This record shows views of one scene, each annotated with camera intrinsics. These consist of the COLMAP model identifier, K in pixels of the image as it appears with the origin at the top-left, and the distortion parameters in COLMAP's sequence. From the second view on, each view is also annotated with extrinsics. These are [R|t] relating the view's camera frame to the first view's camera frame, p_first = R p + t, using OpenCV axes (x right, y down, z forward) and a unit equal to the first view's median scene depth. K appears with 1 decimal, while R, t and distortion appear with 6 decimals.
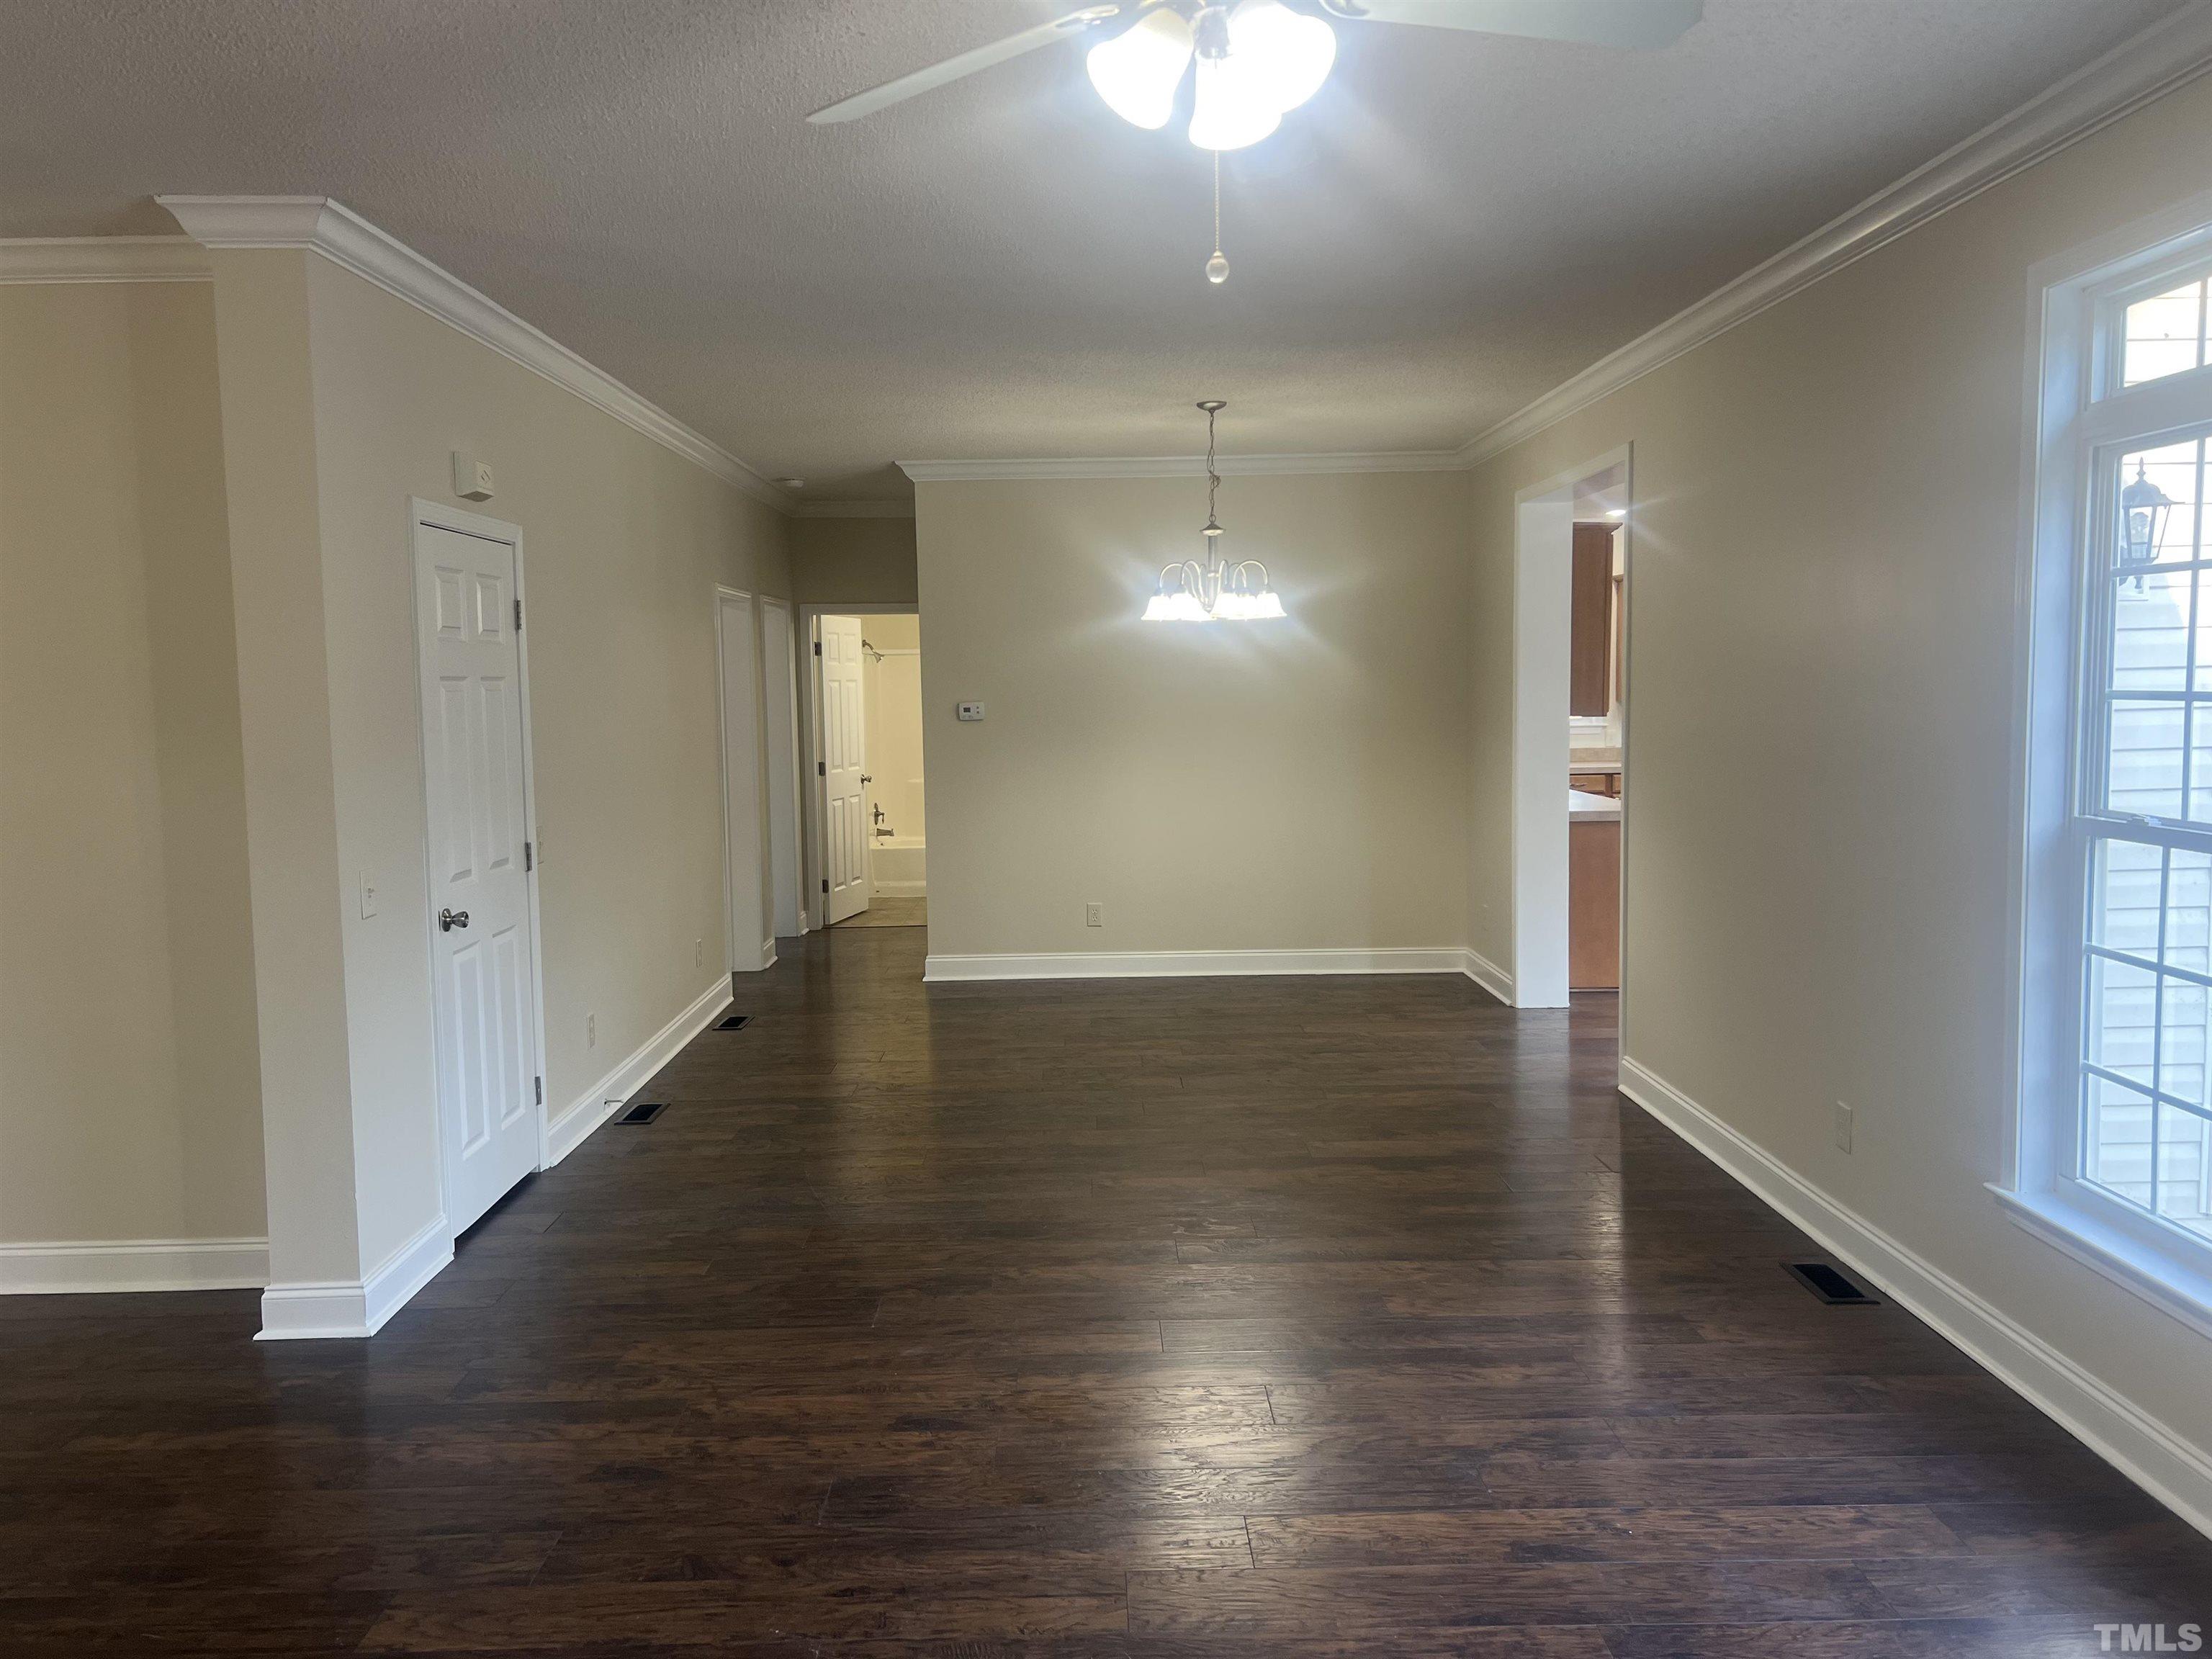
lens RADIAL K [[1665.2, 0, 1100.3], [0, 1665.2, 834.6], [0, 0, 1]] dist [0.069280, -0.070401]
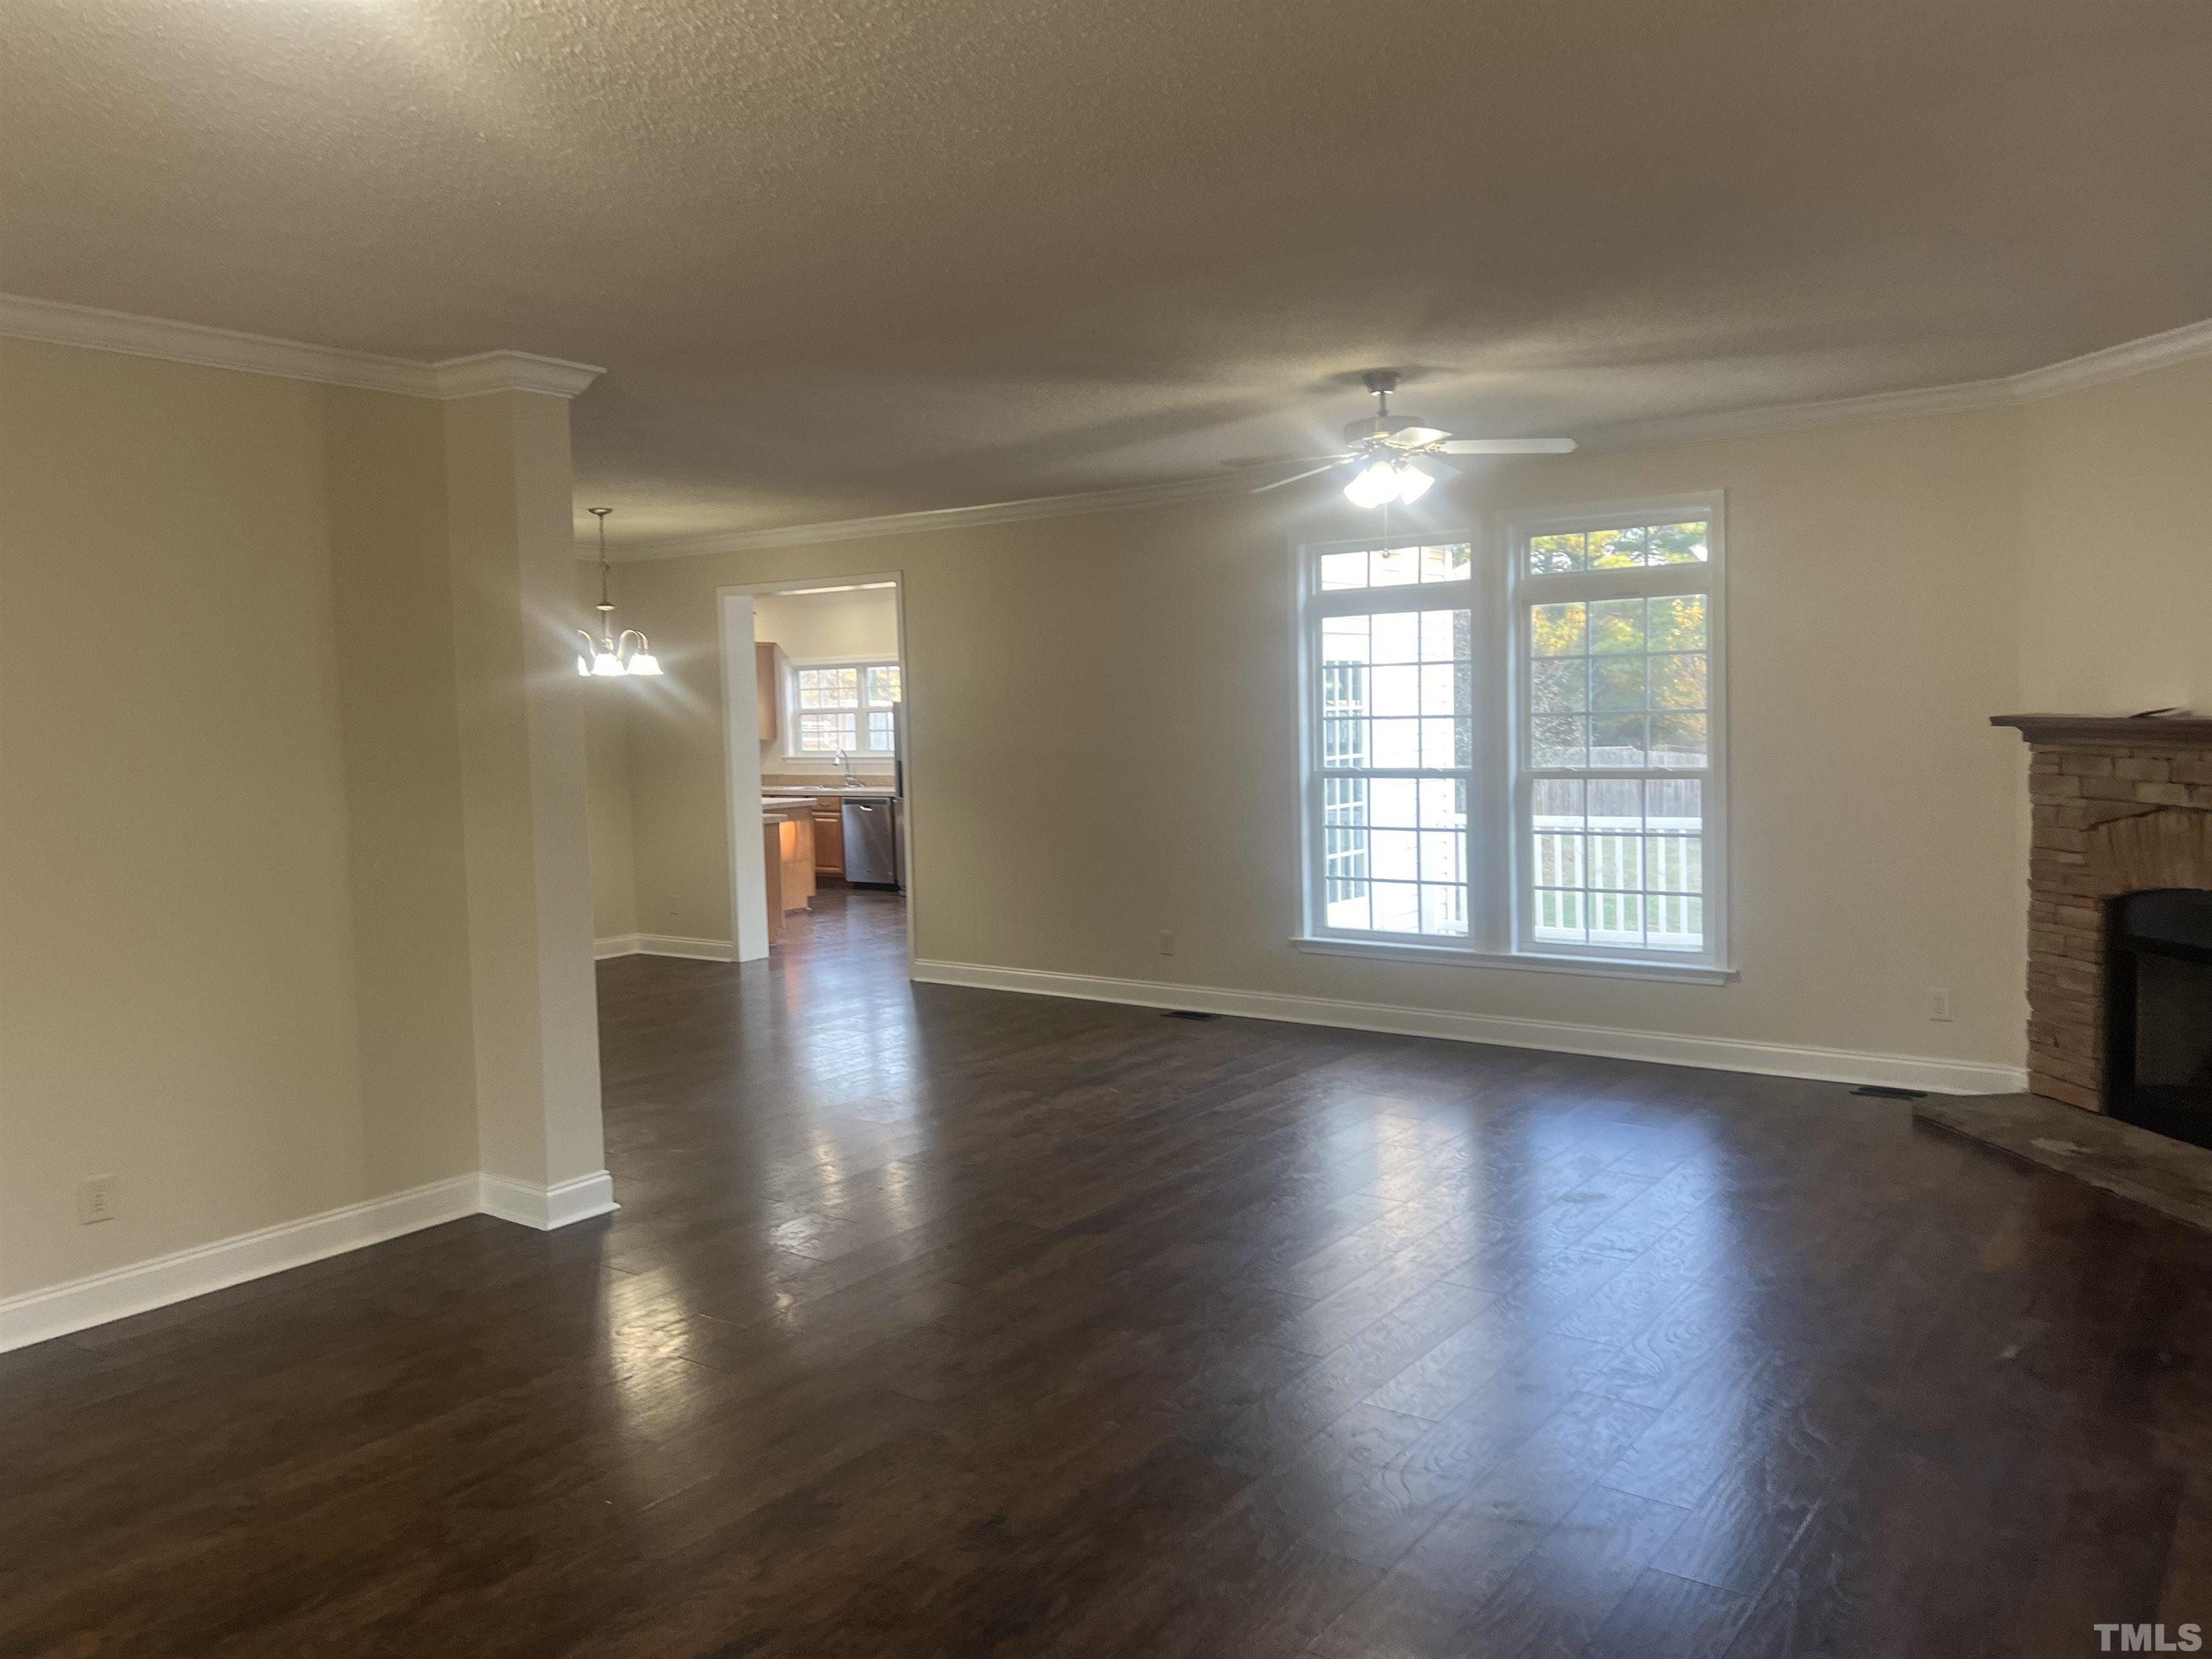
lens RADIAL K [[1665.2, 0, 1102.7], [0, 1665.2, 833.2], [0, 0, 1]] dist [0.069280, -0.070401]
pose [[0.589042, -0.056191, 0.806147, -0.777470], [0.086913, 0.996198, 0.005932, 0.018525], [-0.803415, 0.066571, 0.591686, -0.064928]]
